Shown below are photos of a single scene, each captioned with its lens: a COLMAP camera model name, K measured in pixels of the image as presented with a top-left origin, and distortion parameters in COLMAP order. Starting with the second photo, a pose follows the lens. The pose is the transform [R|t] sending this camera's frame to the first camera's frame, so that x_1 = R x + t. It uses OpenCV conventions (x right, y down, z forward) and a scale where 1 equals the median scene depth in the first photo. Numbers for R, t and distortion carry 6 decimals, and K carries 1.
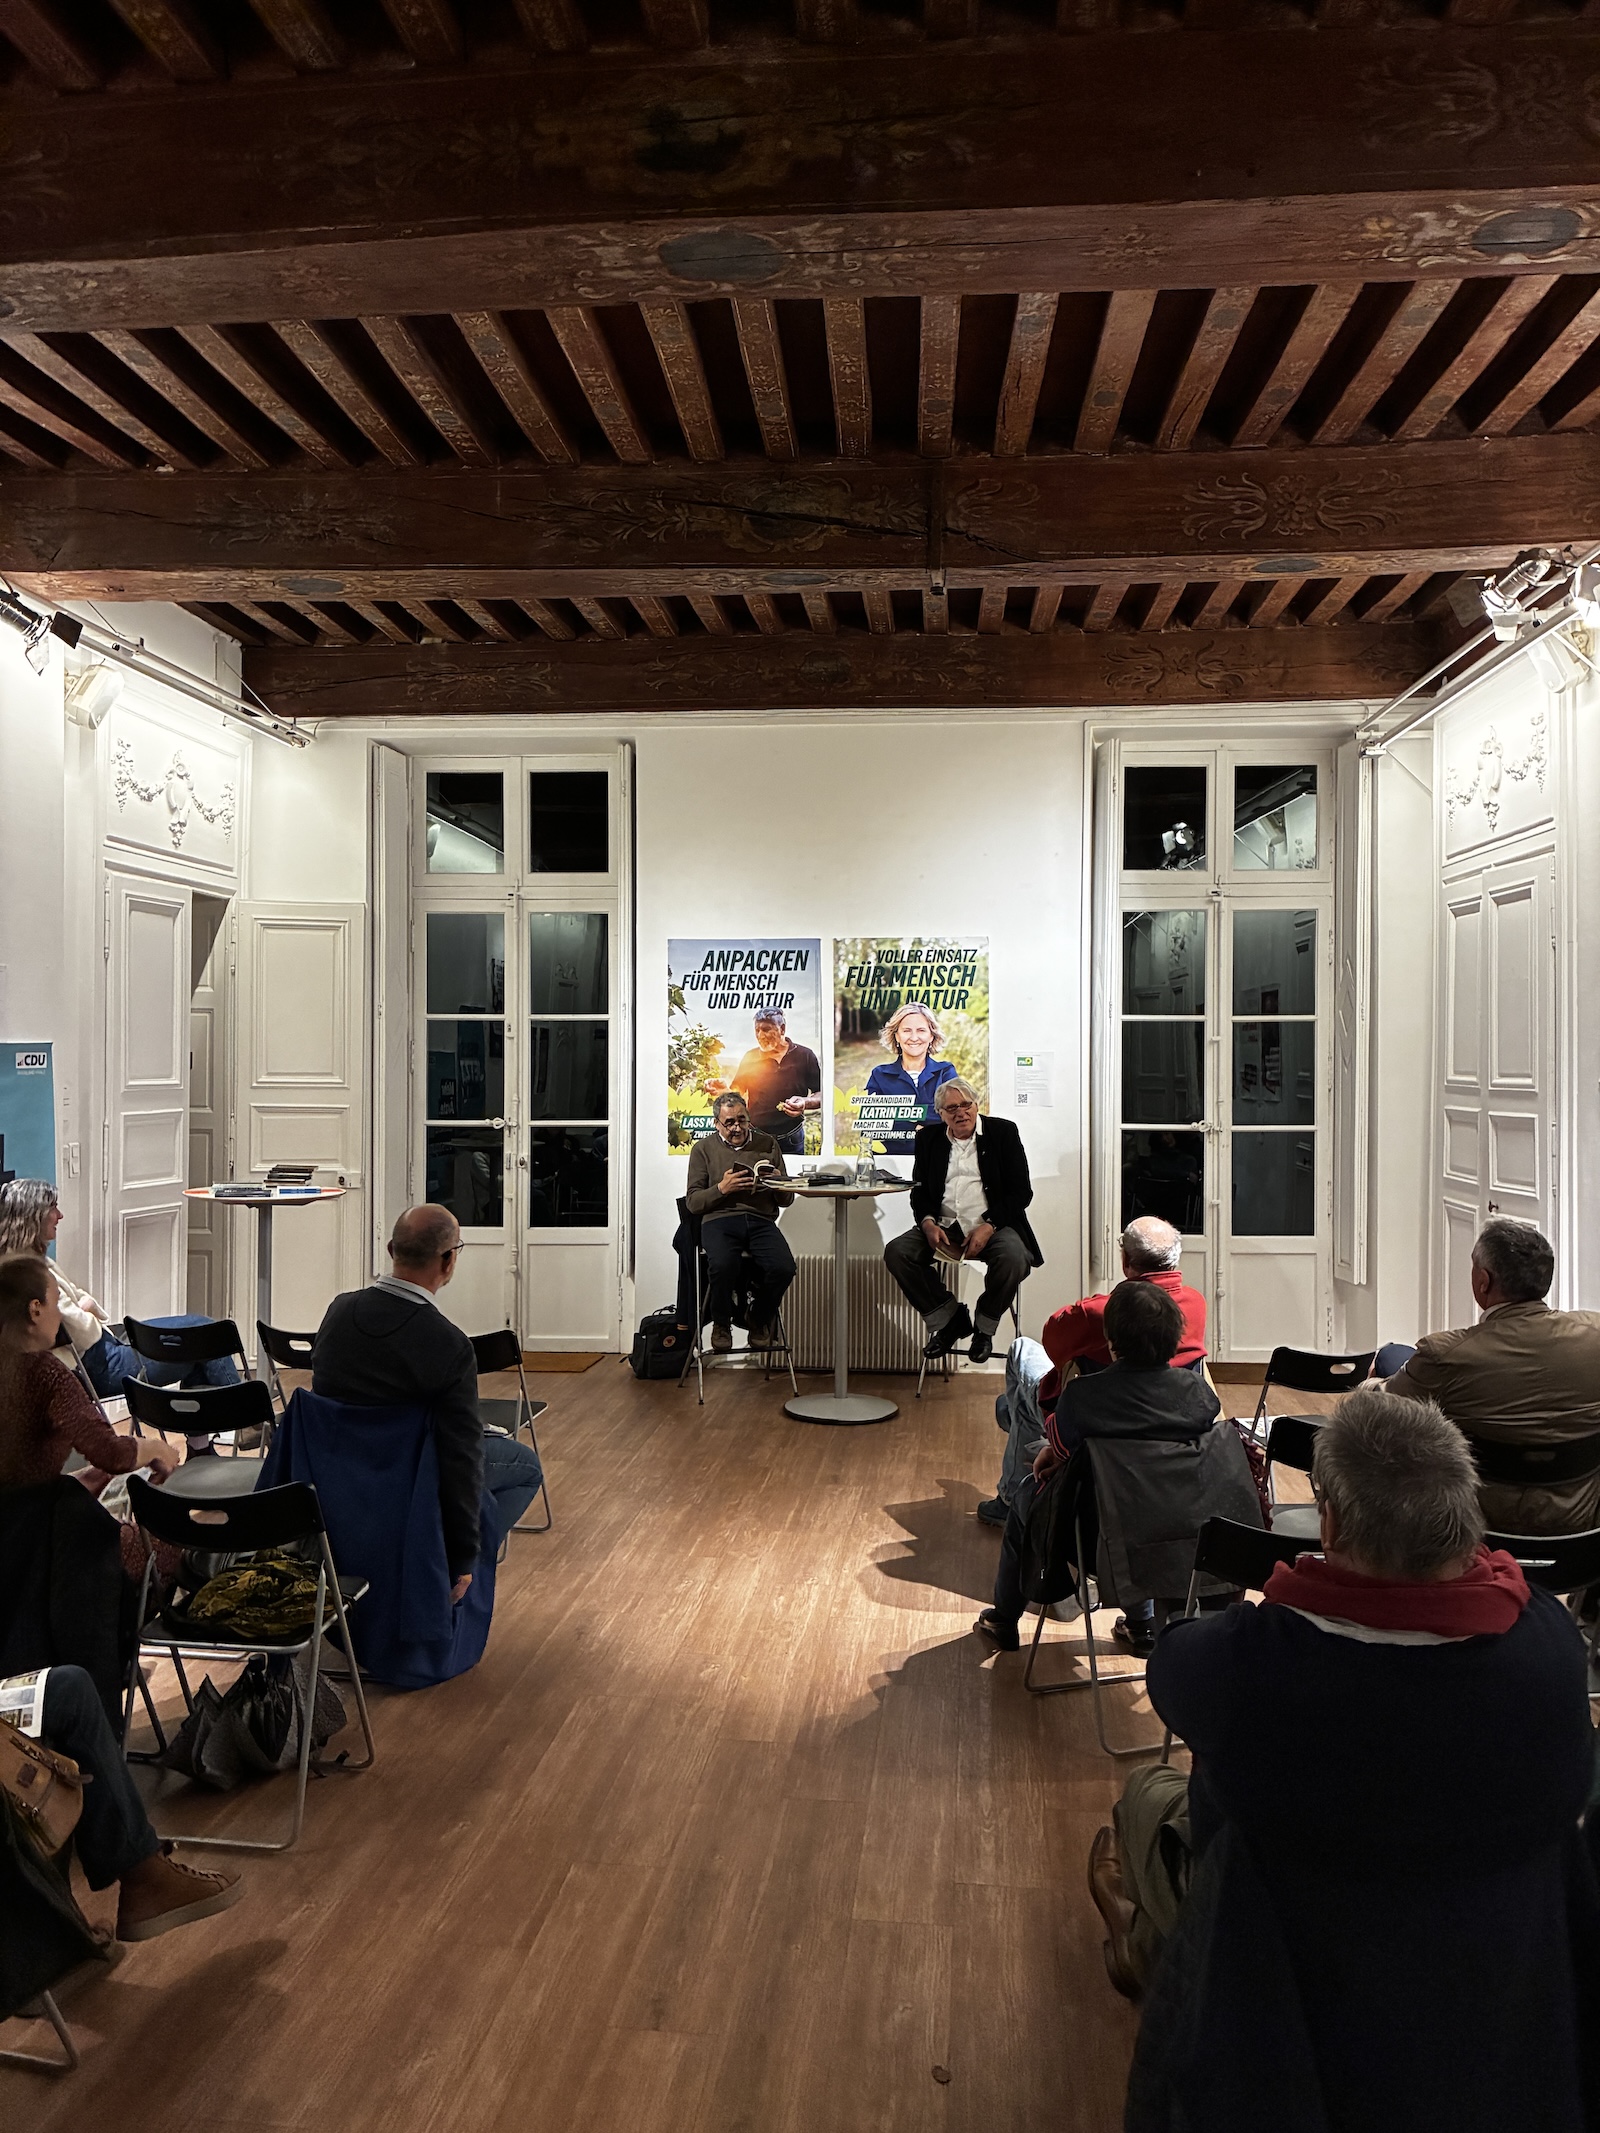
lens RADIAL K [[1648.3, 0, 800.2], [0, 1648.3, 1067.8], [0, 0, 1]] dist [0.063118, -0.082281]
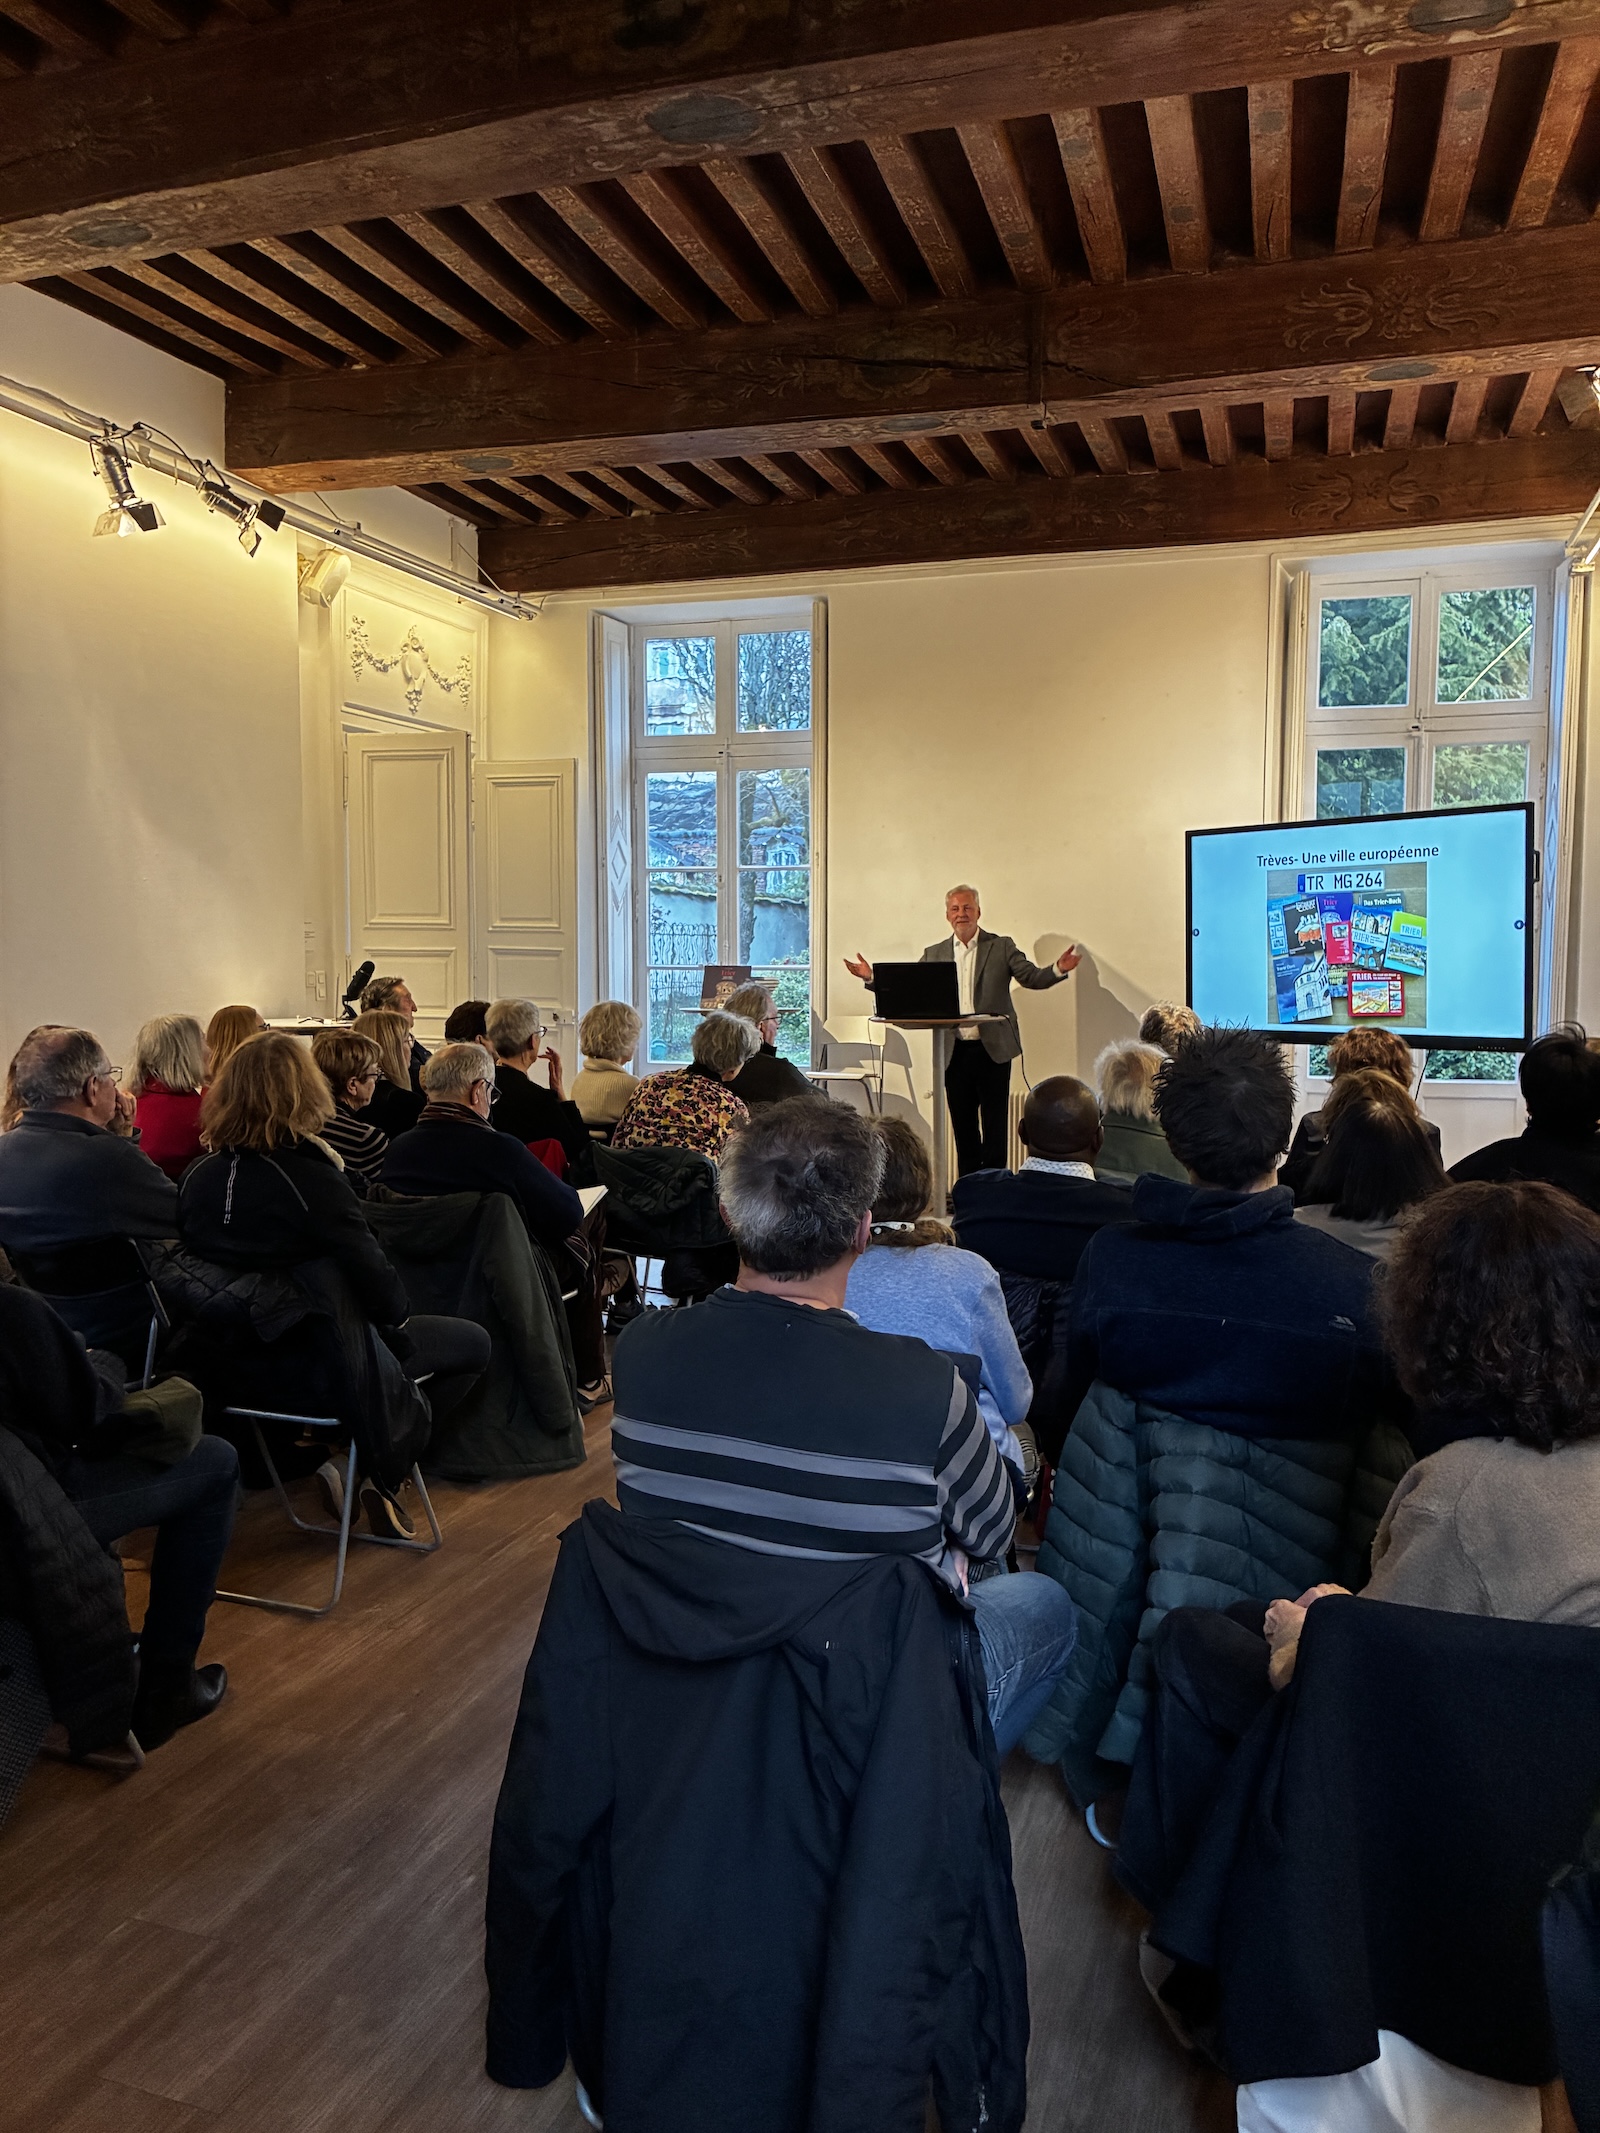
lens RADIAL K [[1648.3, 0, 787.5], [0, 1648.3, 1078.0], [0, 0, 1]] dist [0.063118, -0.082281]
pose [[0.972825, 0.016904, -0.230924, 0.177281], [-0.000450, 0.997468, 0.071118, 0.044324], [0.231542, -0.069081, 0.970369, -0.068097]]
